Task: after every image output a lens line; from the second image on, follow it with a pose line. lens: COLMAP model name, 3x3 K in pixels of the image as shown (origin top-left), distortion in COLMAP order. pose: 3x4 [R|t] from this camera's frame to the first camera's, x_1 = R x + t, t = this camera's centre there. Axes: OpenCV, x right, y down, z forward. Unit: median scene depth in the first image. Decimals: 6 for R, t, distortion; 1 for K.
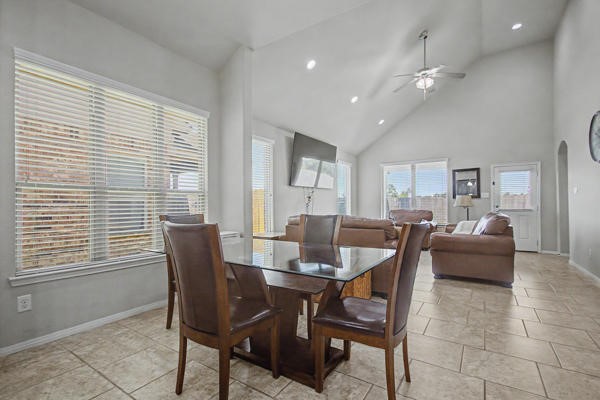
lens RADIAL K [[282.5, 0, 299.1], [0, 282.5, 200.4], [0, 0, 1]] dist [-0.001848, 0.000002]
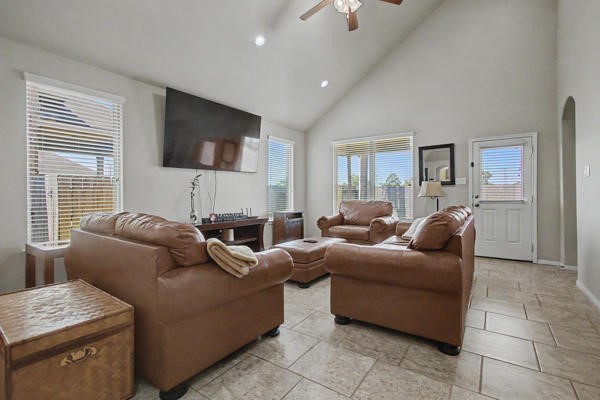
lens RADIAL K [[282.5, 0, 298.3], [0, 282.5, 192.5], [0, 0, 1]] dist [-0.001848, 0.000002]
pose [[0.999683, 0.001210, -0.025132, 0.278213], [-0.000984, 0.999959, 0.009031, 0.005298], [0.025142, -0.009004, 0.999643, 0.282076]]
